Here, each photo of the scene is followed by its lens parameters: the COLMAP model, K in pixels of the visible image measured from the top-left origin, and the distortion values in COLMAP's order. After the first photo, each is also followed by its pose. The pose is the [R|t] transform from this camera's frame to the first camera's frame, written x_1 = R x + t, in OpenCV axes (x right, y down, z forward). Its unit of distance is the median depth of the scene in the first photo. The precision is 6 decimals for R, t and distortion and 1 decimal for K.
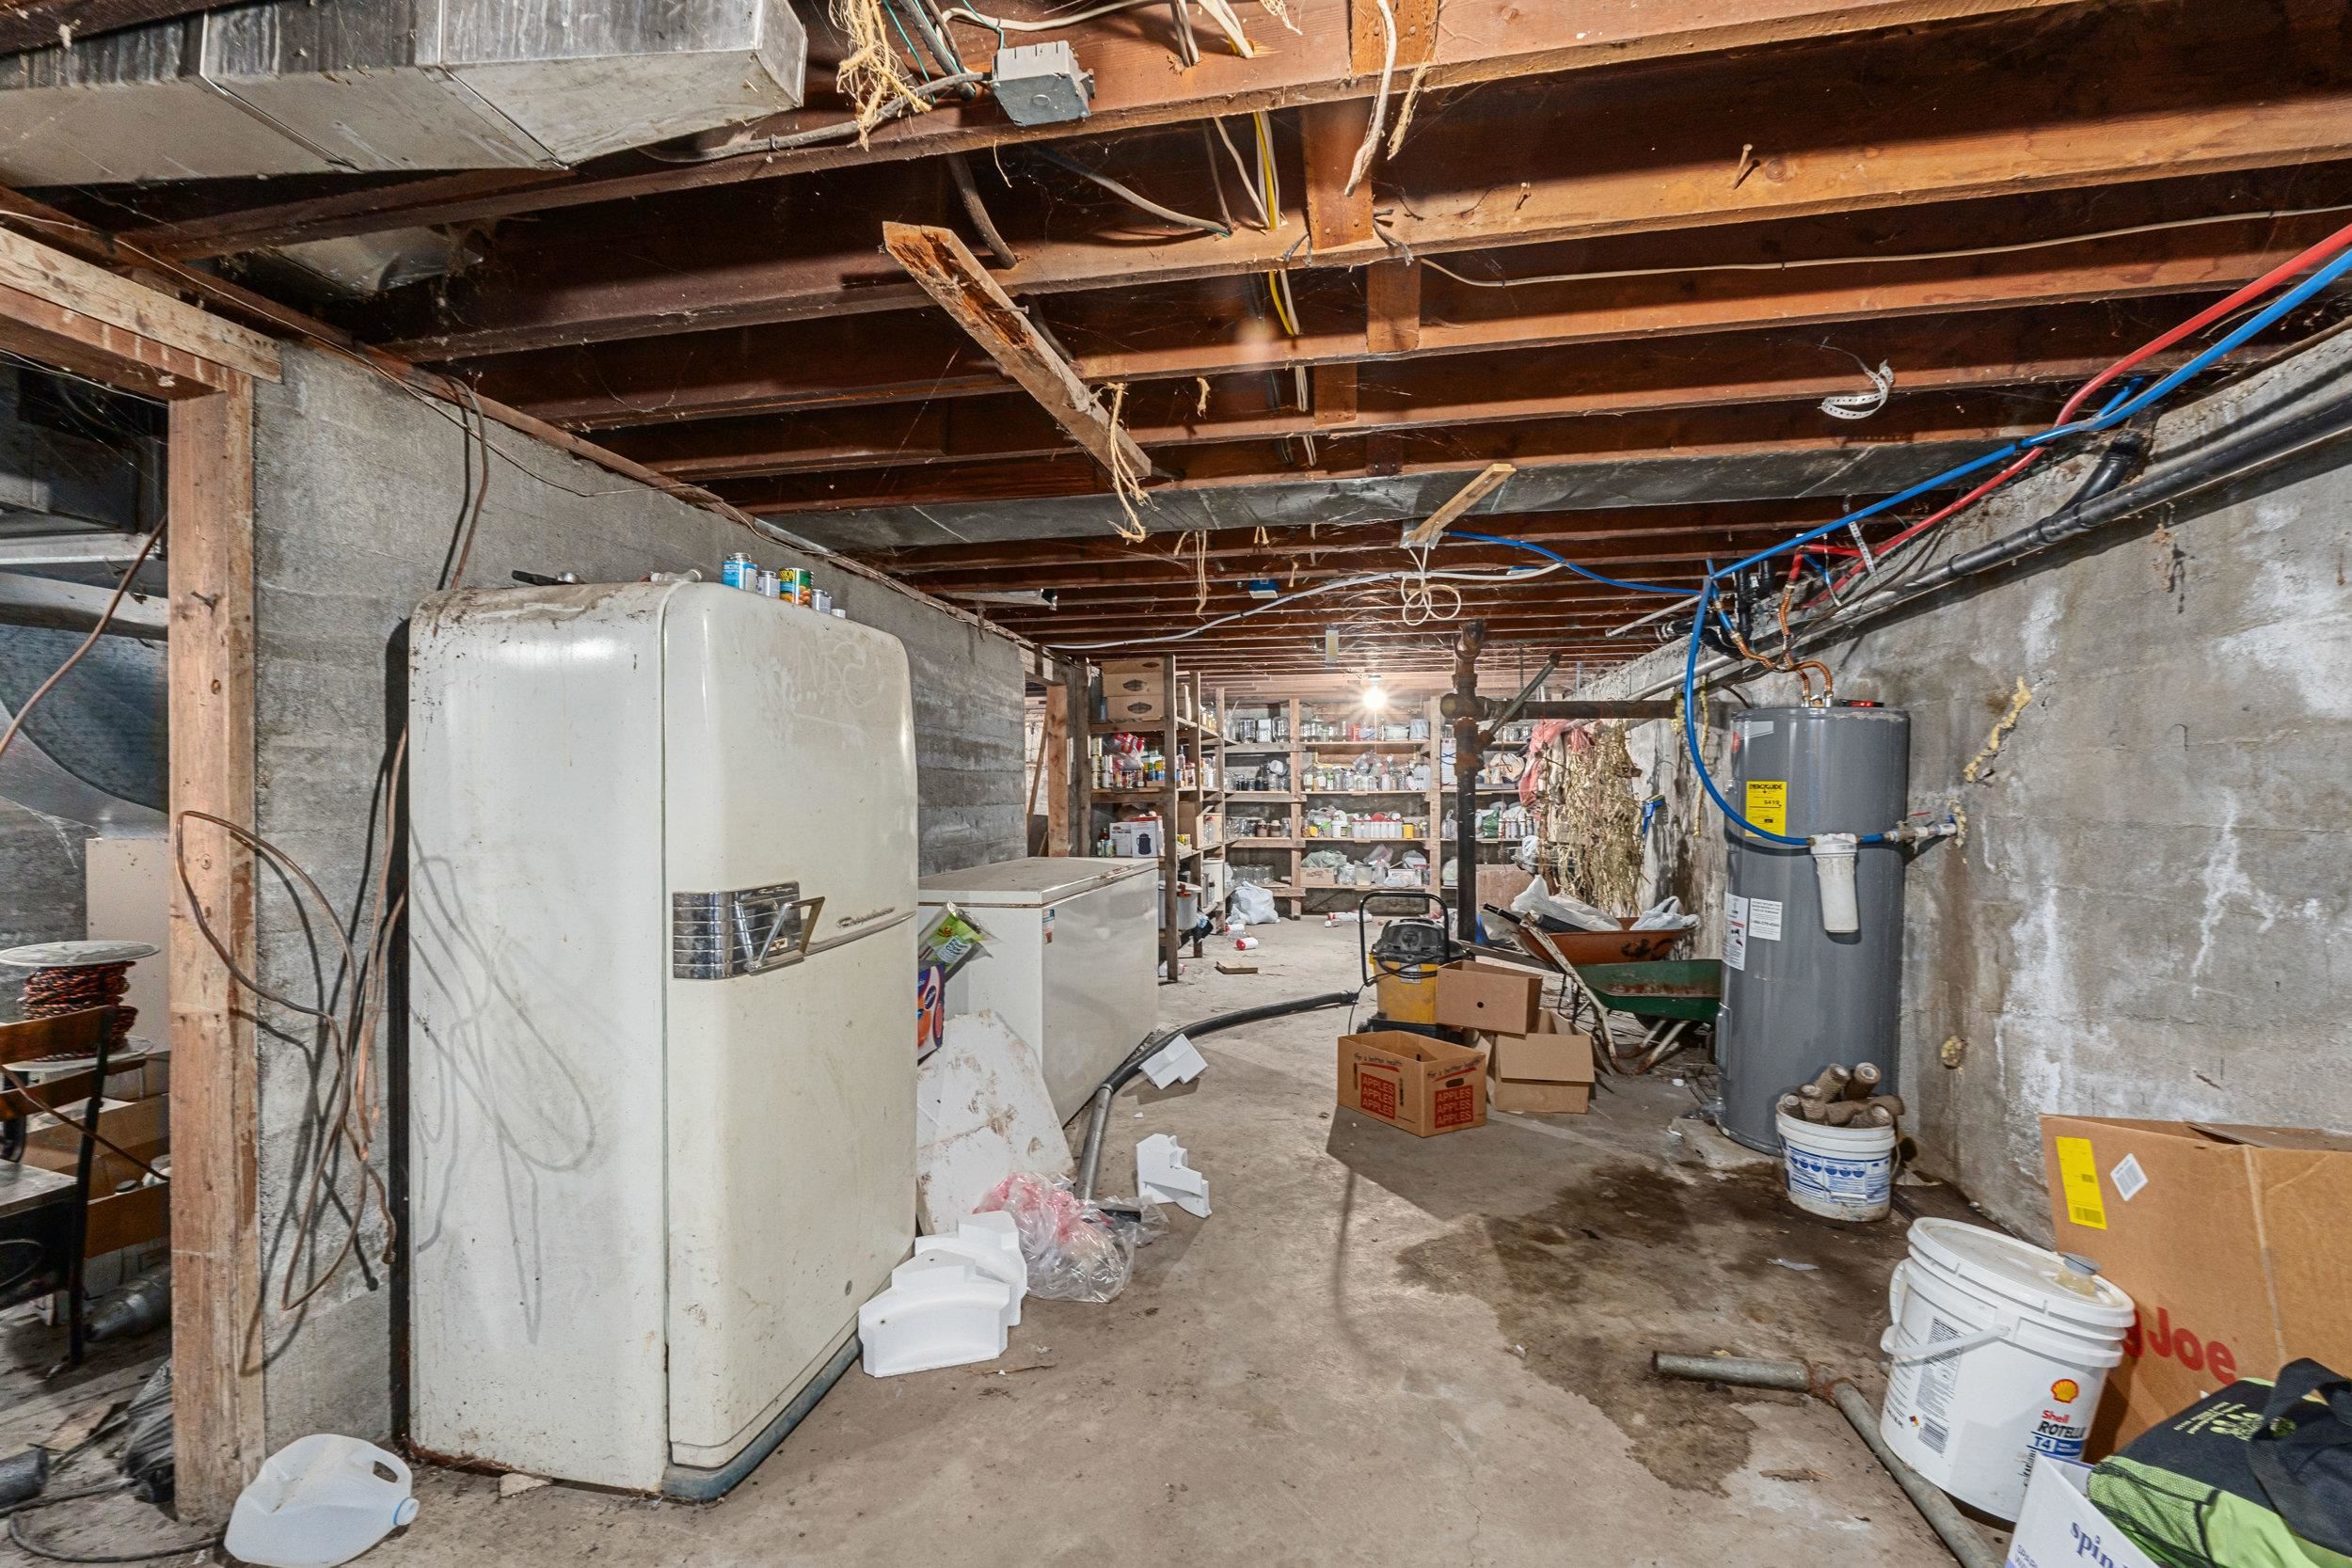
lens RADIAL K [[1007.0, 0, 1158.1], [0, 1007.0, 787.7], [0, 0, 1]] dist [-0.000652, -0.000087]
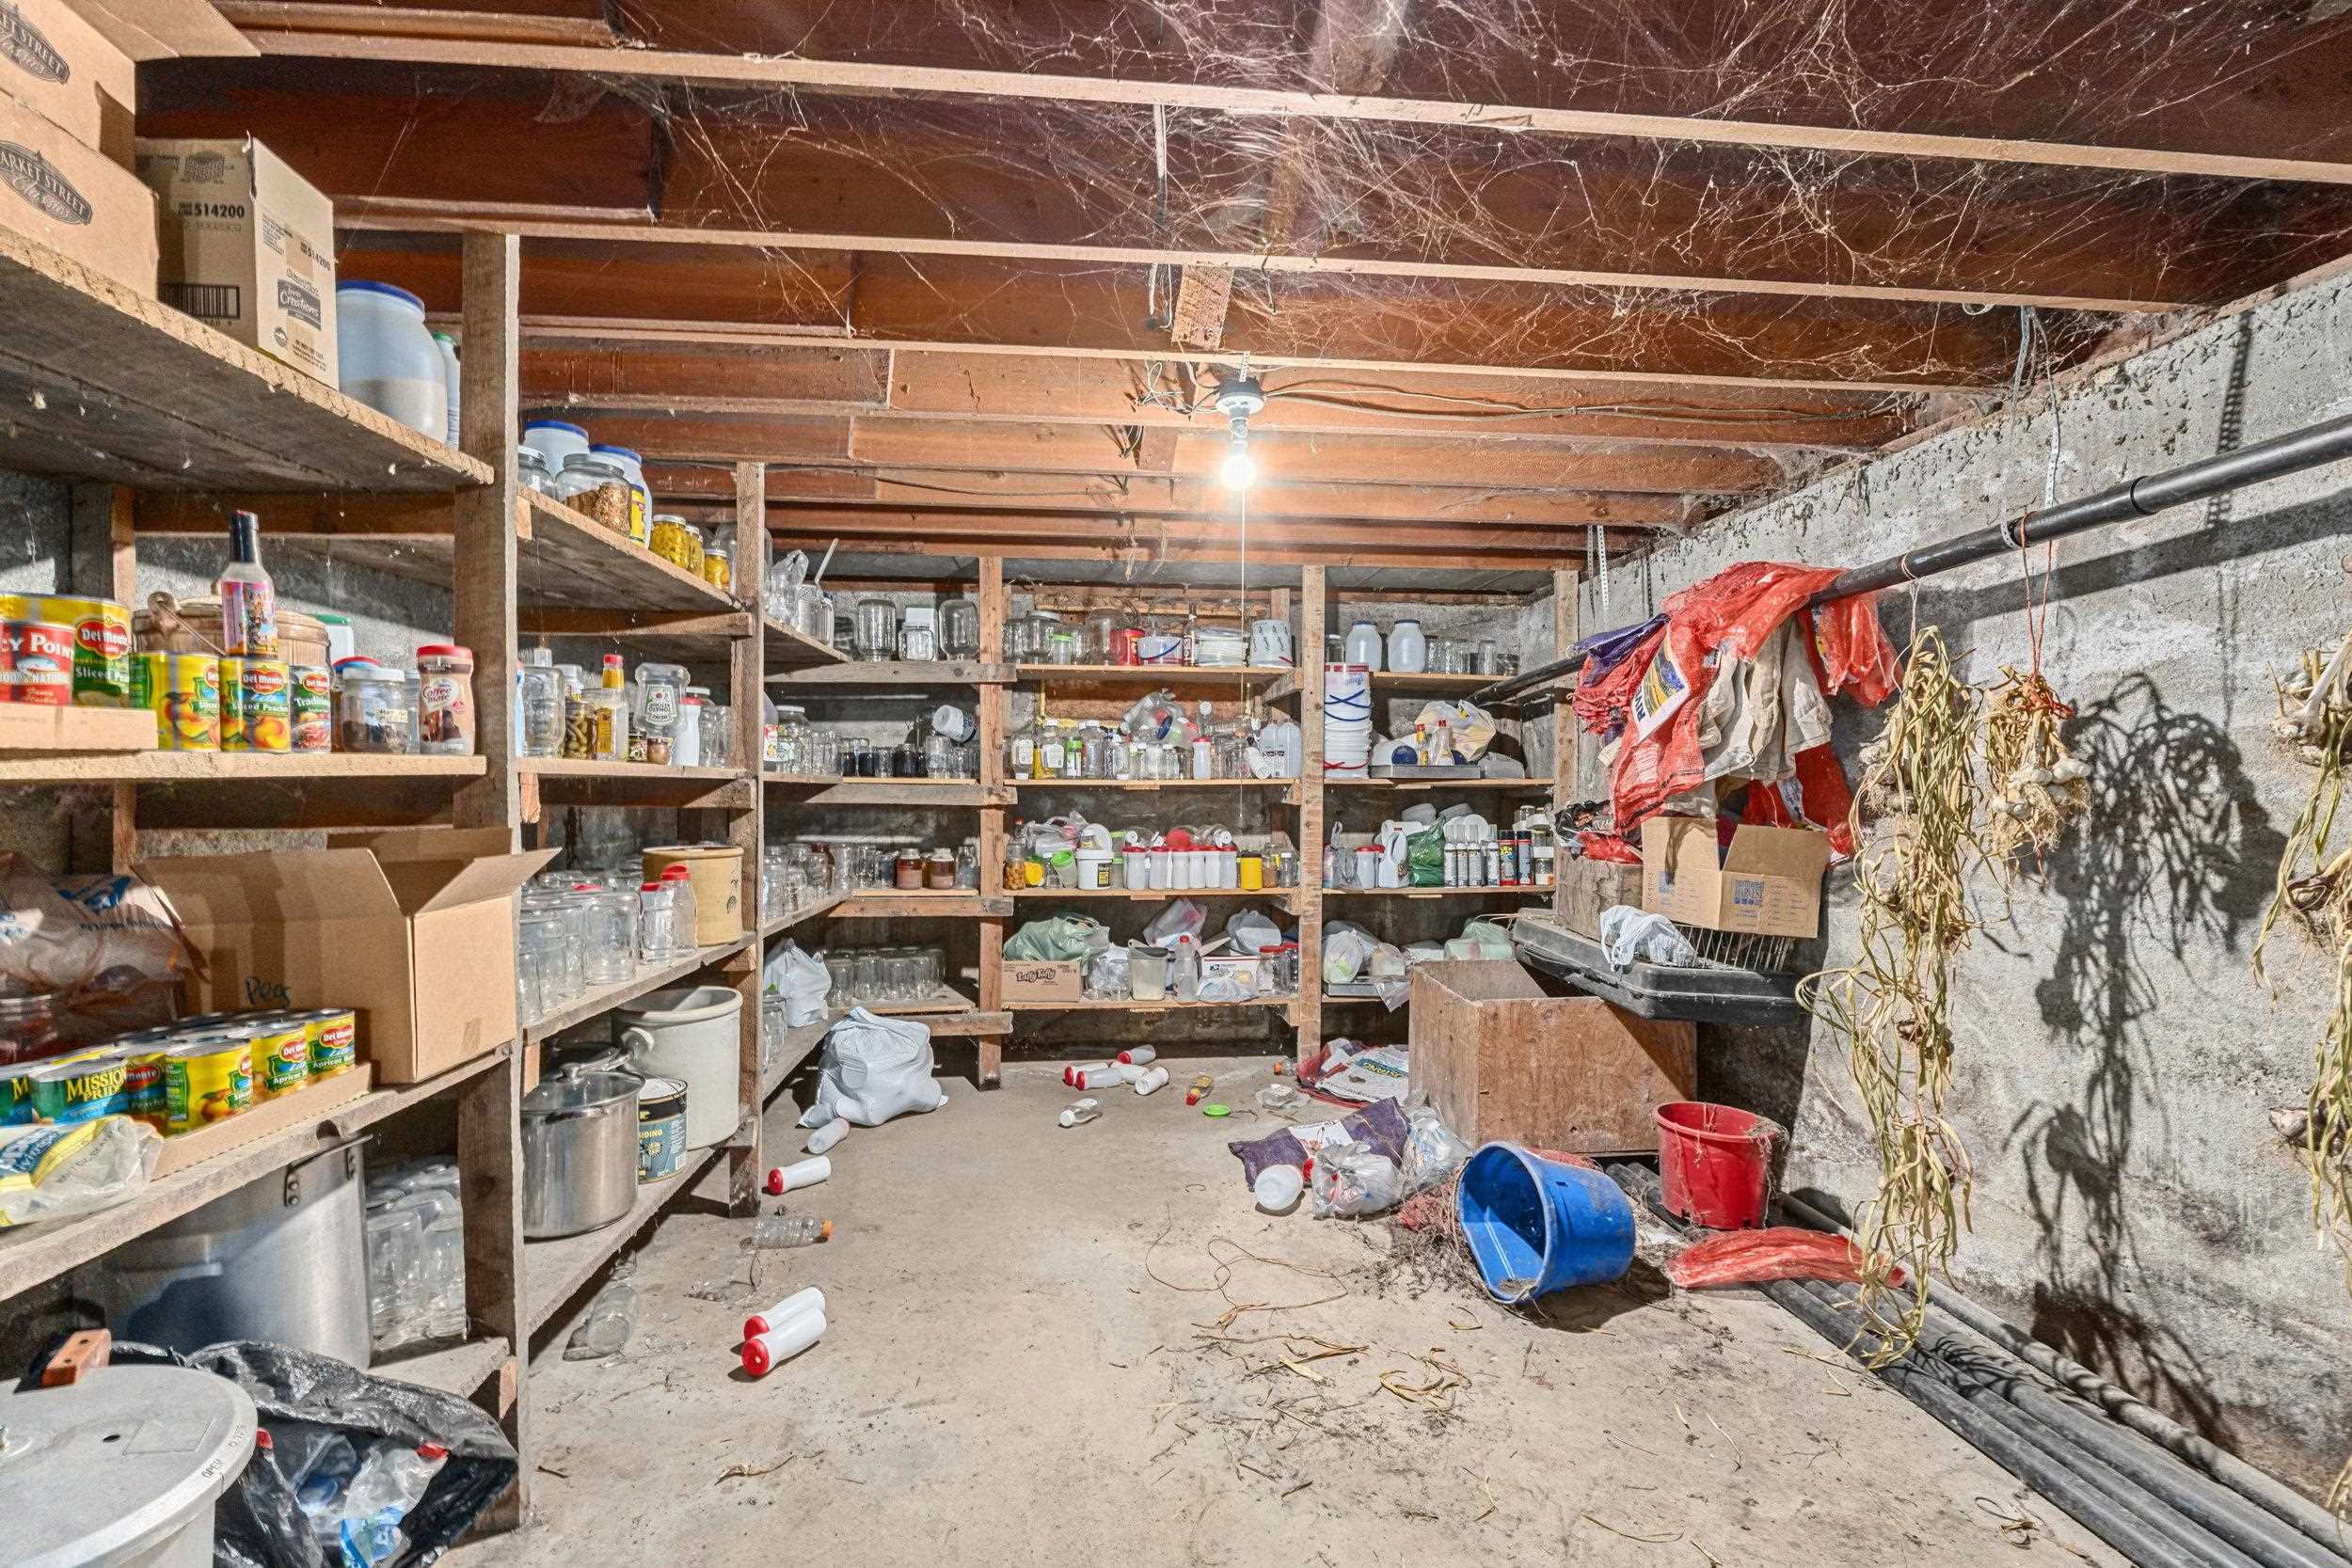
lens RADIAL K [[1007.0, 0, 1168.3], [0, 1007.0, 785.4], [0, 0, 1]] dist [-0.000652, -0.000087]
pose [[0.962326, 0.007865, 0.271786, 0.093762], [-0.009671, 0.999939, 0.005304, 0.003346], [-0.271728, -0.007733, 0.962343, 0.578582]]
